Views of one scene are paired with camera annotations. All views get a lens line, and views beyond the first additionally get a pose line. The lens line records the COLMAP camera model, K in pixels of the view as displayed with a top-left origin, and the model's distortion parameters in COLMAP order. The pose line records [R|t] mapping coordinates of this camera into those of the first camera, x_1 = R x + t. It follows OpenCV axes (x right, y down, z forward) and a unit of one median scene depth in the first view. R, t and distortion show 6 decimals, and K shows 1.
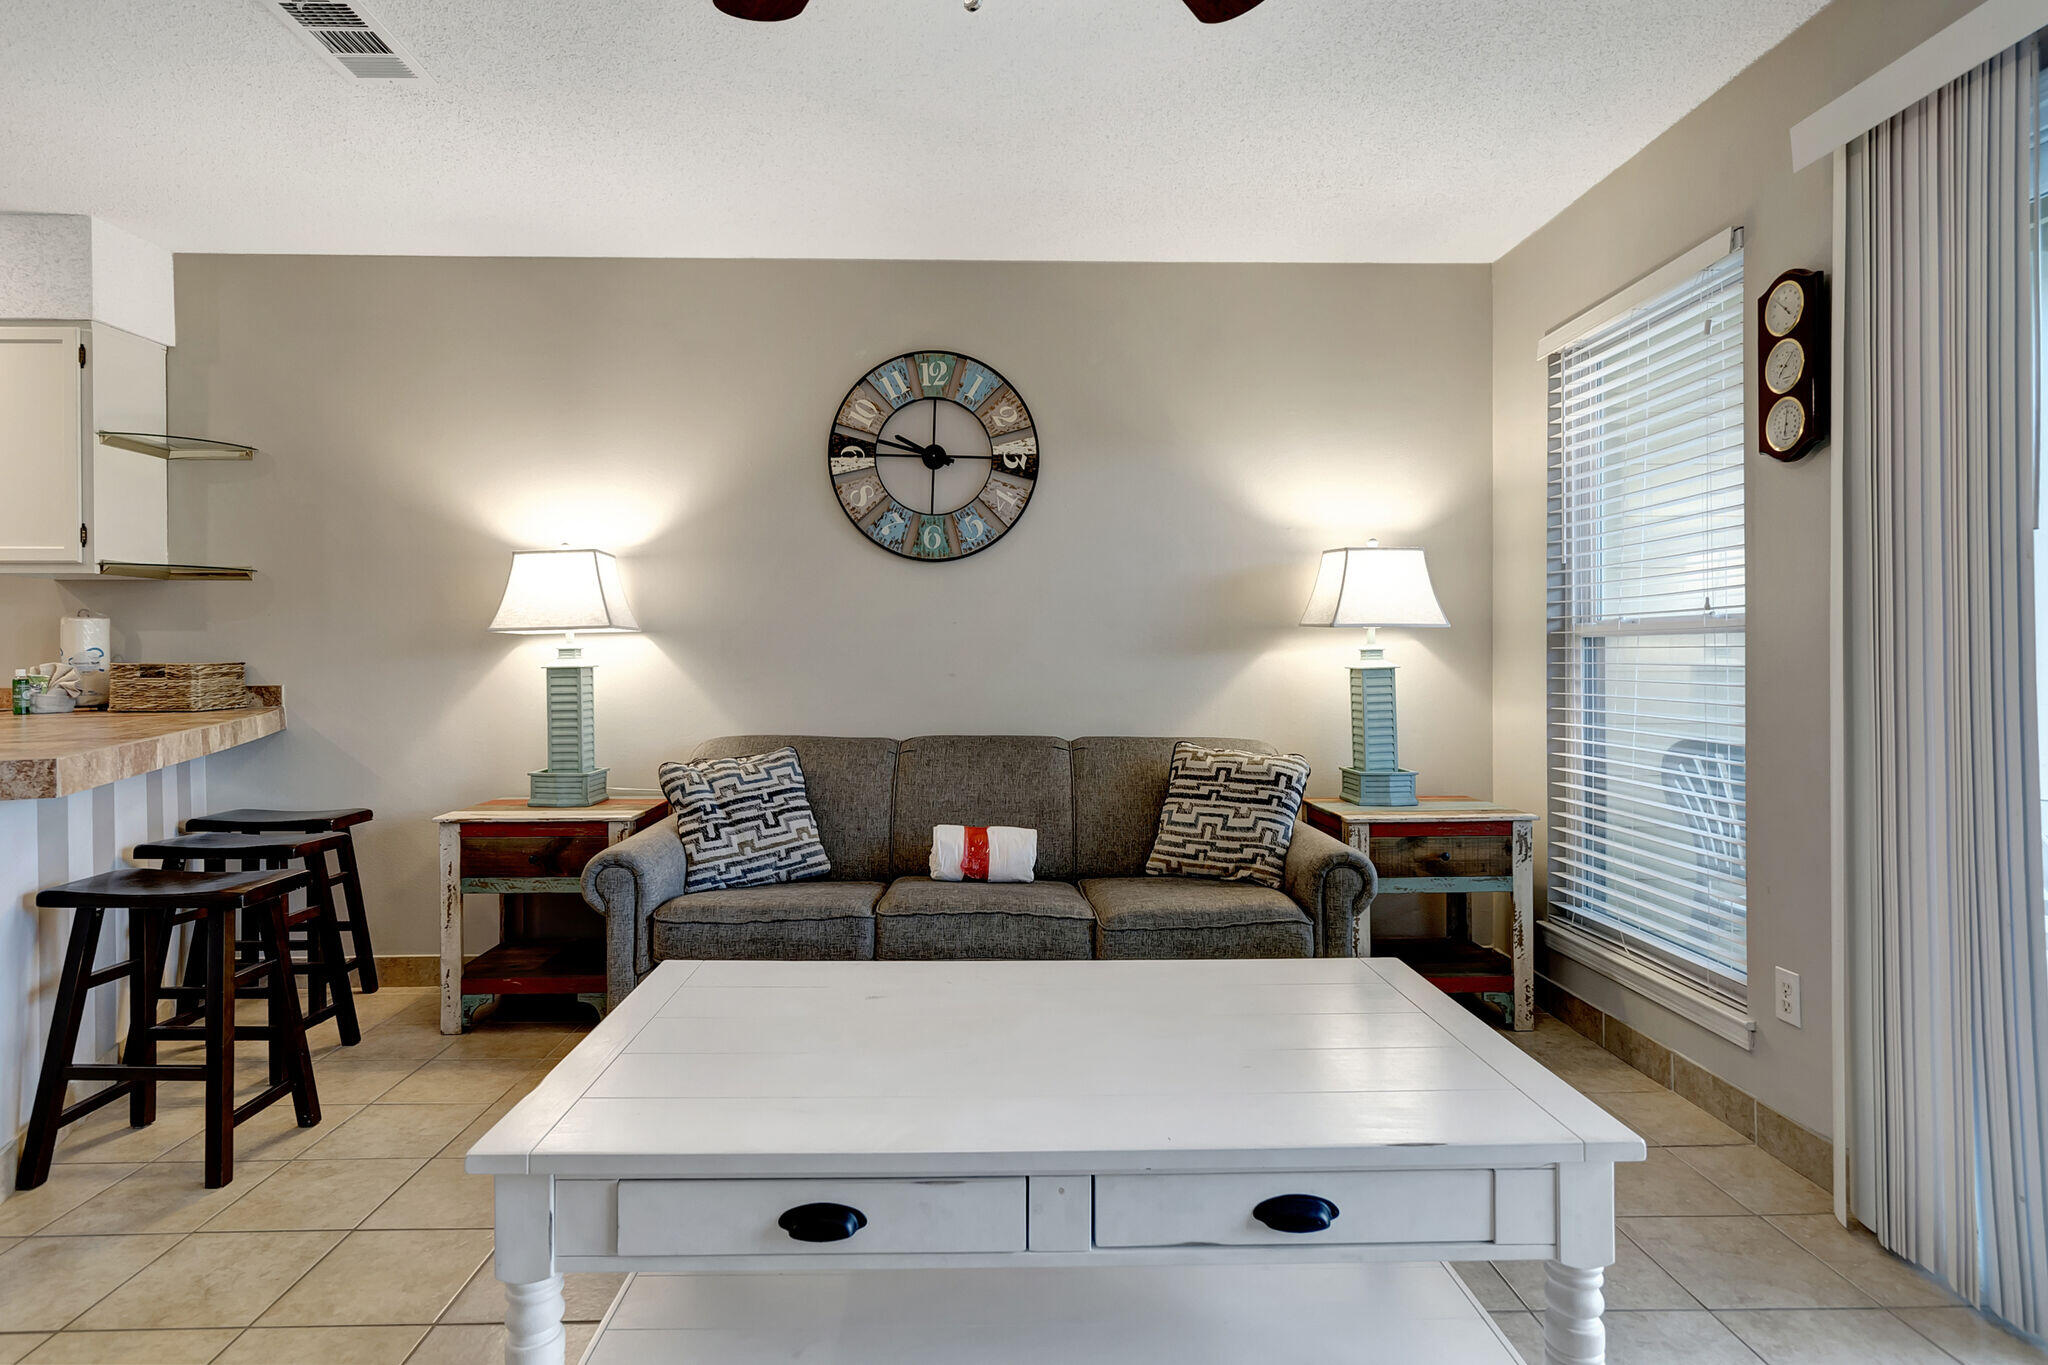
lens RADIAL K [[1098.9, 0, 1017.3], [0, 1098.9, 655.1], [0, 0, 1]] dist [0.001253, 0.001084]
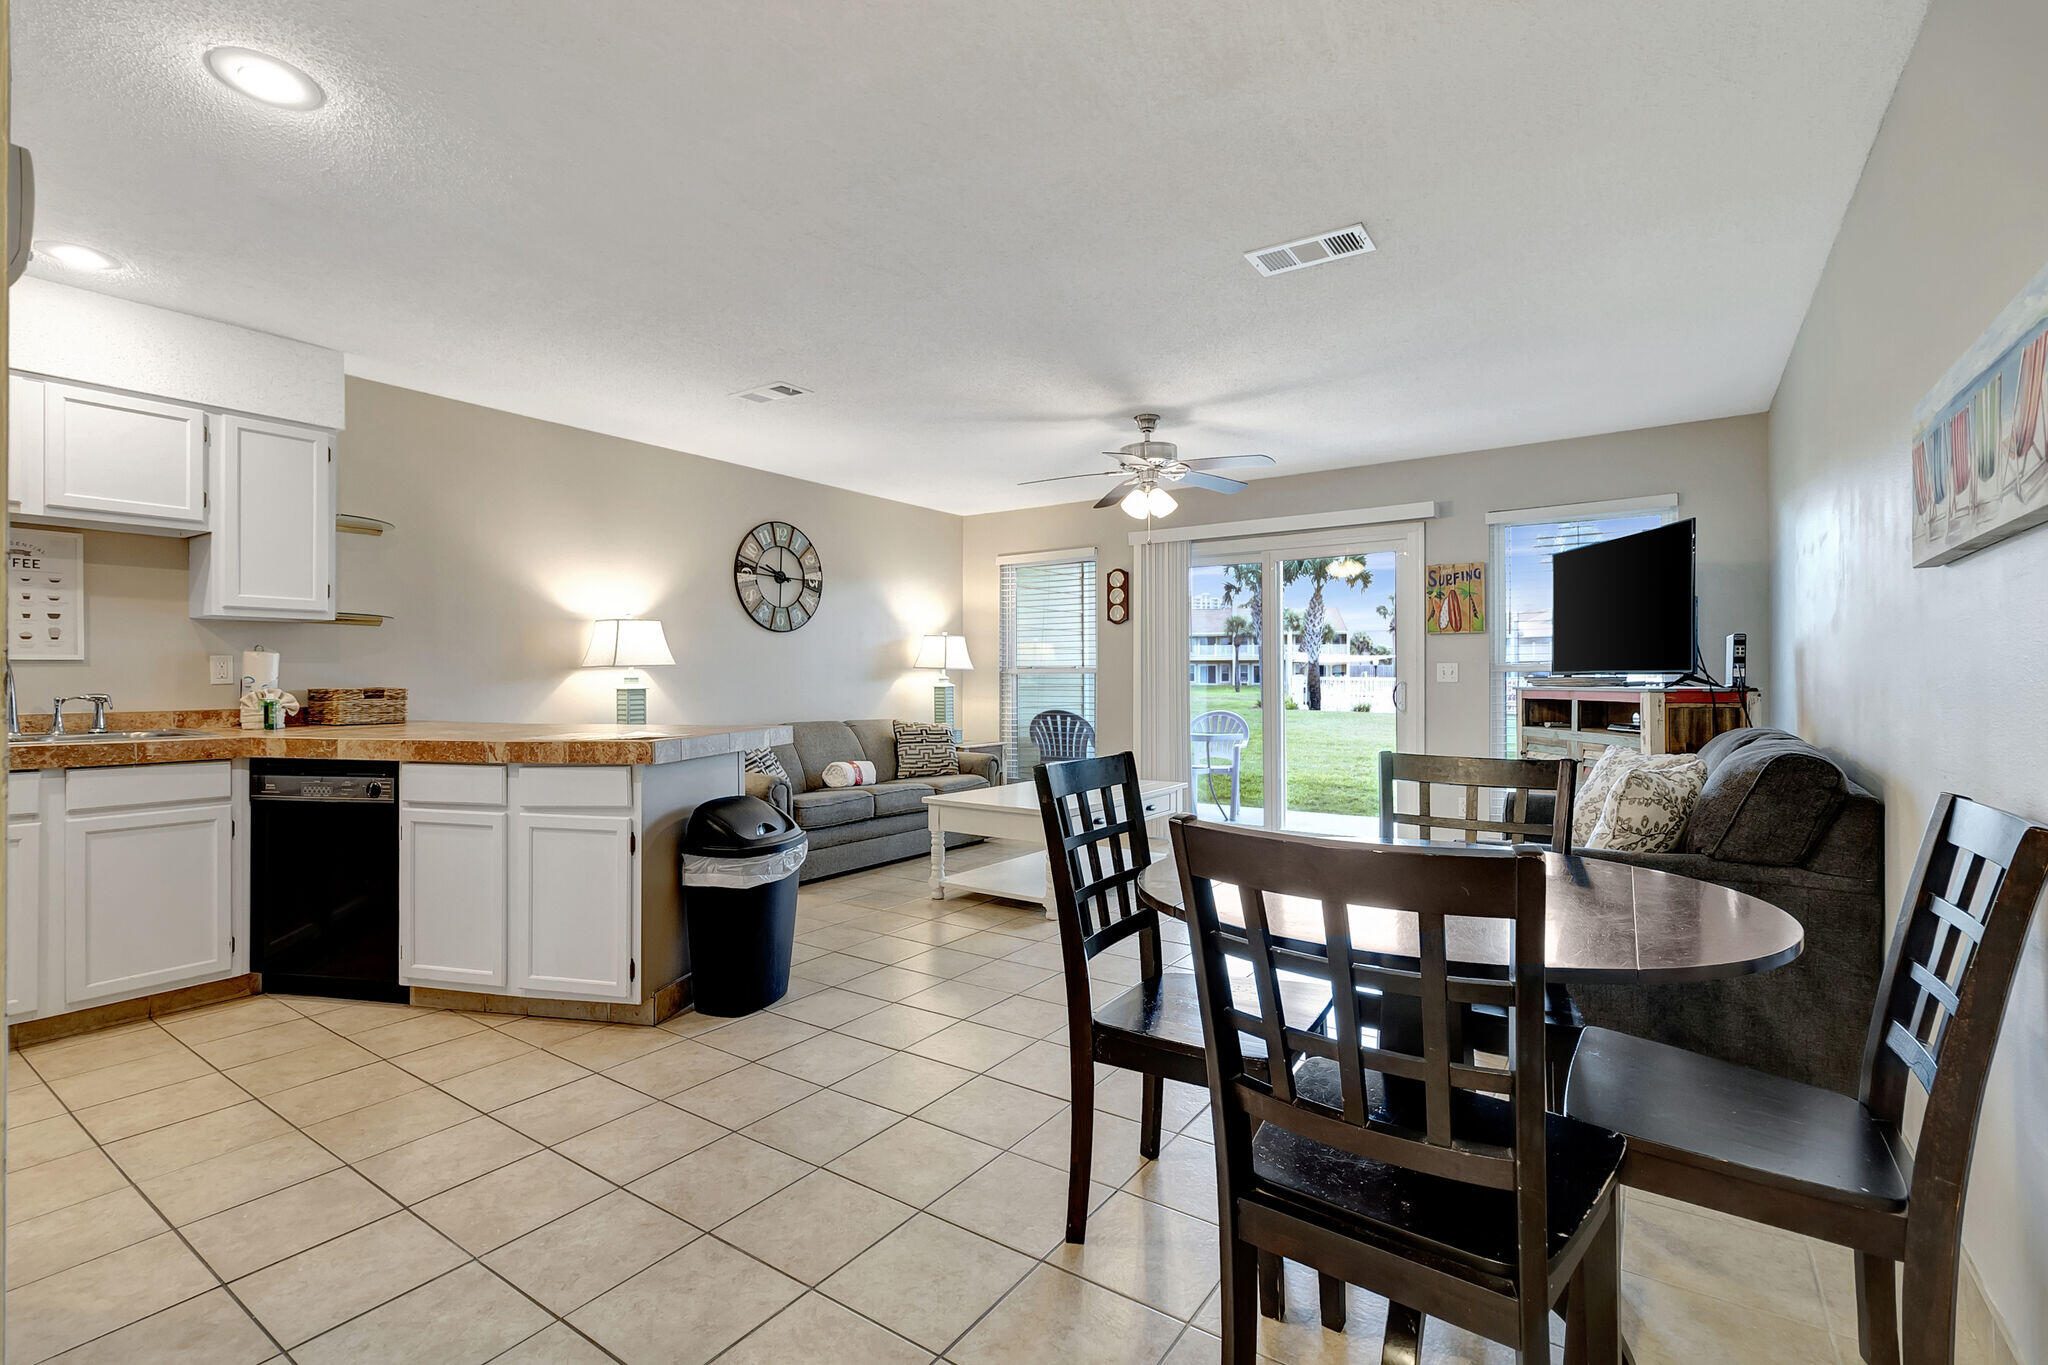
lens RADIAL K [[928.1, 0, 1024.0], [0, 928.1, 682.5], [0, 0, 1]] dist [-0.000783, 0.000217]
pose [[0.590065, -0.002932, 0.807351, -1.237049], [0.001173, 0.999995, 0.002774, -0.001914], [-0.807355, -0.000690, 0.590066, -0.321874]]
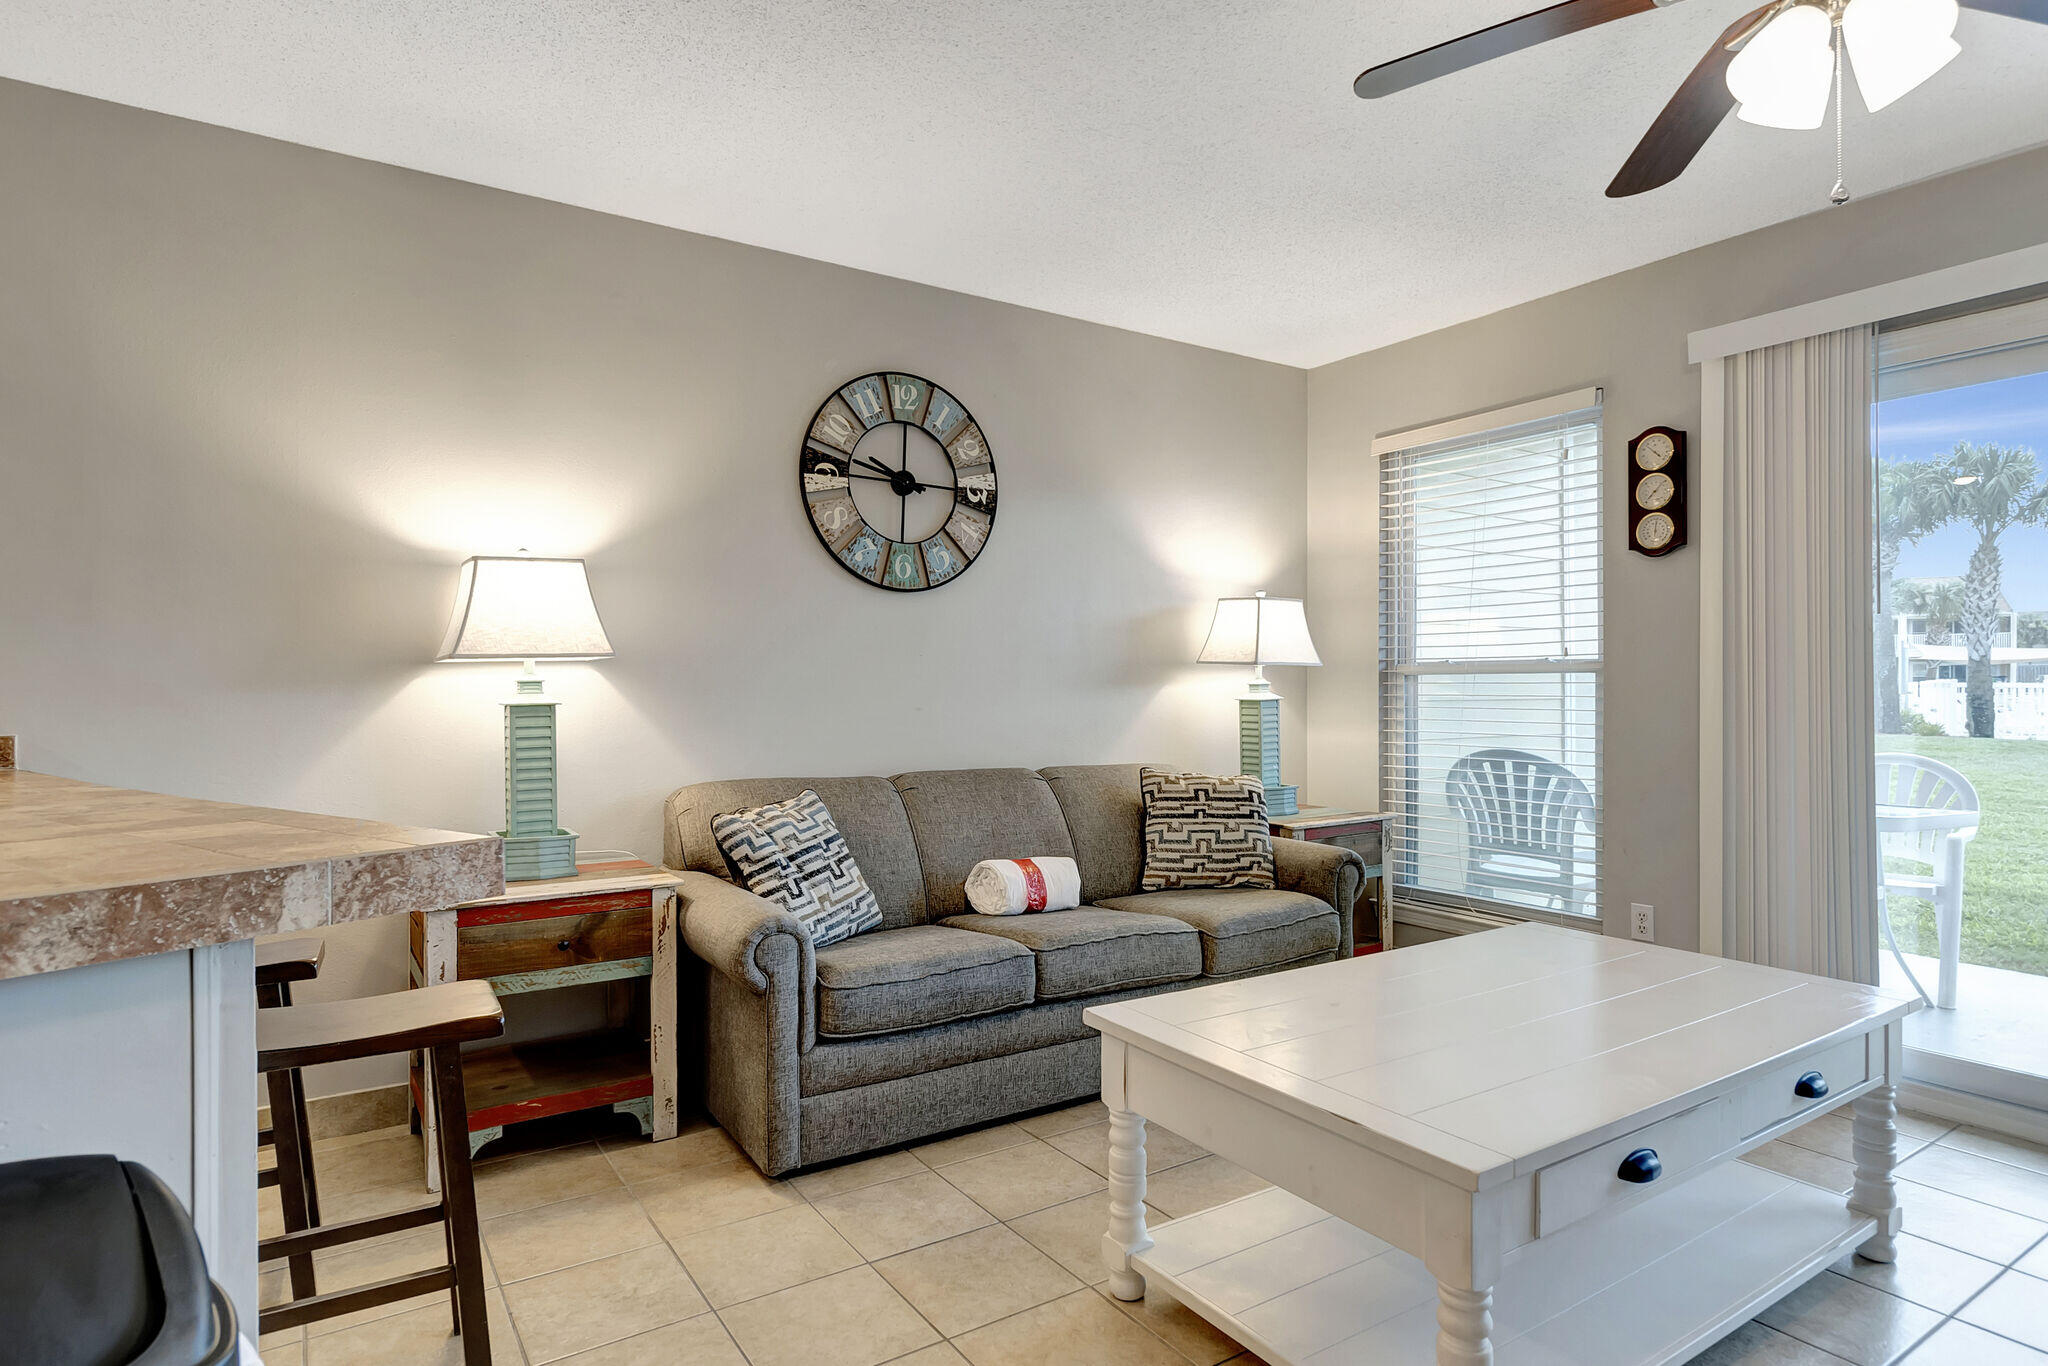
lens RADIAL K [[1107.6, 0, 1024.0], [0, 1107.6, 683.0], [0, 0, 1]] dist [0.000607, 0.000691]
pose [[0.849239, 0.001976, 0.528005, -0.547132], [0.000434, 0.999990, -0.004440, -0.000706], [-0.528008, 0.004000, 0.849230, 0.130528]]
